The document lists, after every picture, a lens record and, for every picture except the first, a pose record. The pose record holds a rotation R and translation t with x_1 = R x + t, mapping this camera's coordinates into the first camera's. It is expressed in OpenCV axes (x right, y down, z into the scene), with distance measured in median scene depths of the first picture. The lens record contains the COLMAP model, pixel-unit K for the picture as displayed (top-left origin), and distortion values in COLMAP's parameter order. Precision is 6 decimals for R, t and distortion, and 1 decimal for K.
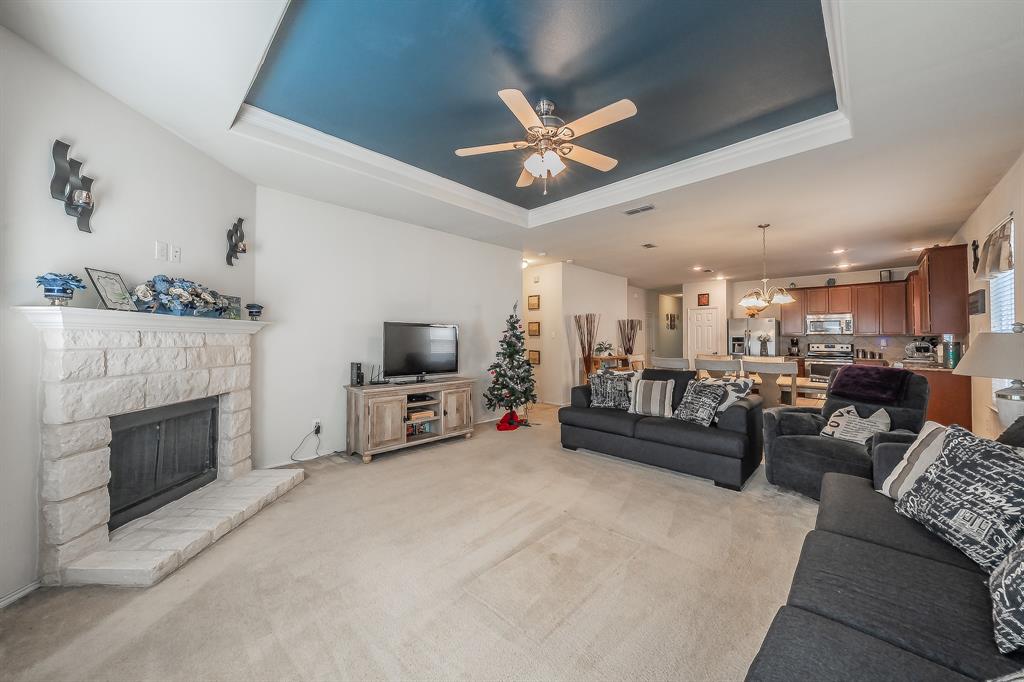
lens RADIAL K [[367.6, 0, 506.2], [0, 367.6, 335.5], [0, 0, 1]] dist [0.009416, -0.000046]
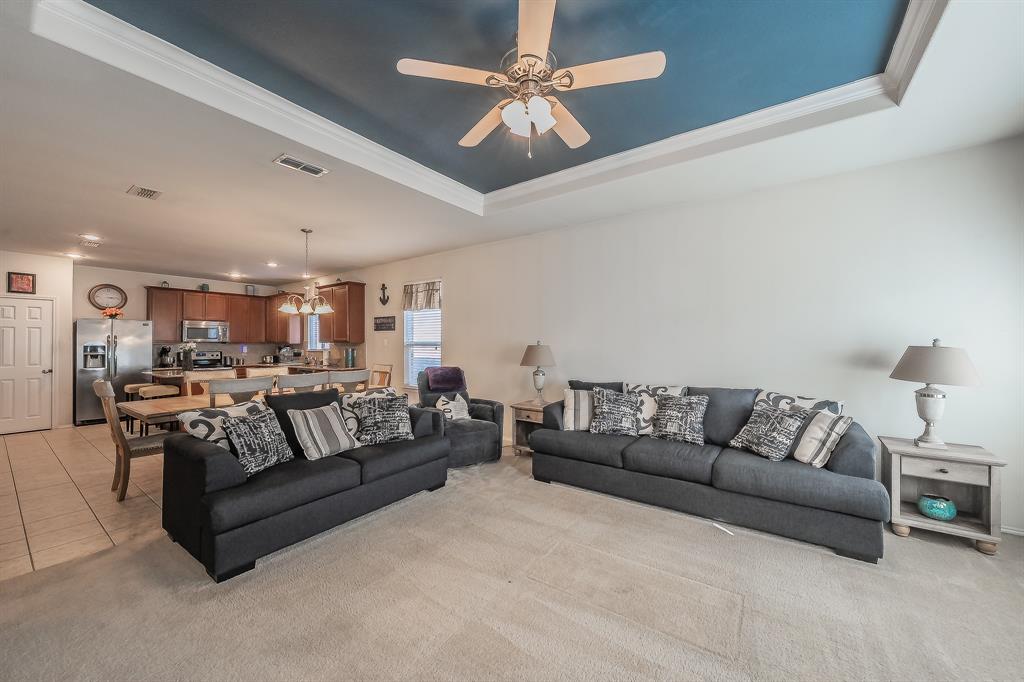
lens RADIAL K [[380.7, 0, 505.5], [0, 380.7, 337.9], [0, 0, 1]] dist [-0.002994, -0.000242]
pose [[-0.128903, 0.011938, 0.991585, -0.393753], [-0.003296, 0.999917, -0.012466, -0.008046], [-0.991652, -0.004875, -0.128853, 0.706788]]
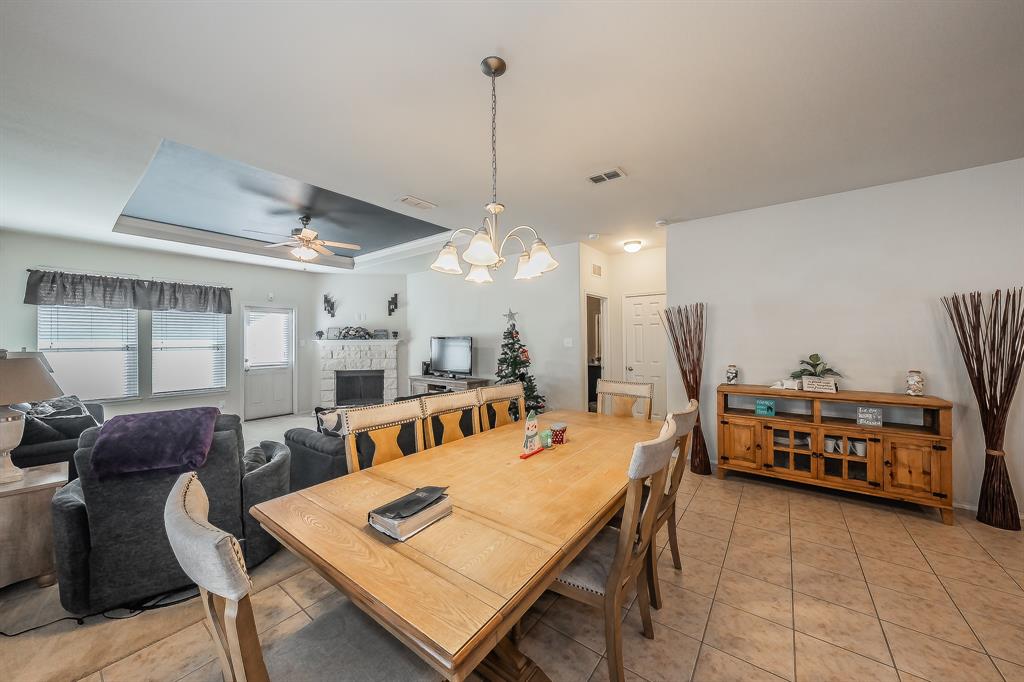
lens RADIAL K [[360.6, 0, 511.4], [0, 360.6, 339.3], [0, 0, 1]] dist [-0.000772, 0.000005]
pose [[0.123562, -0.003334, -0.992331, 1.245819], [0.018507, 0.999828, -0.001055, -0.018806], [0.992164, -0.018235, 0.123602, 1.132736]]
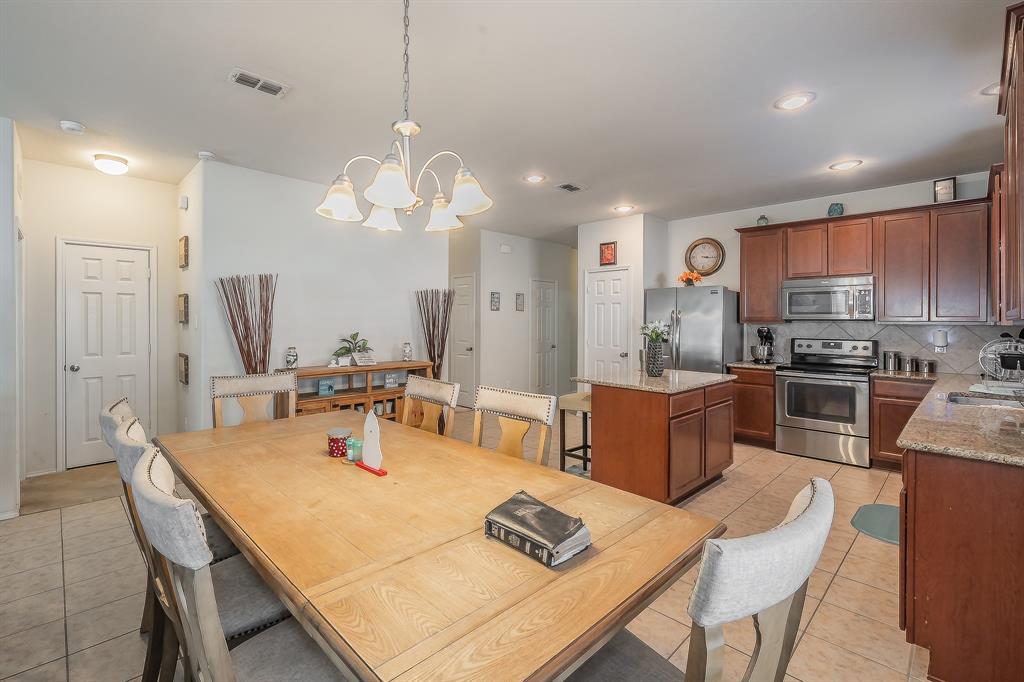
lens RADIAL K [[455.1, 0, 491.8], [0, 455.1, 322.7], [0, 0, 1]] dist [0.001129, 0.000235]
pose [[0.999377, 0.001605, -0.035246, 0.907213], [-0.001121, 0.999905, 0.013727, -0.014795], [0.035265, -0.013679, 0.999284, 0.783306]]
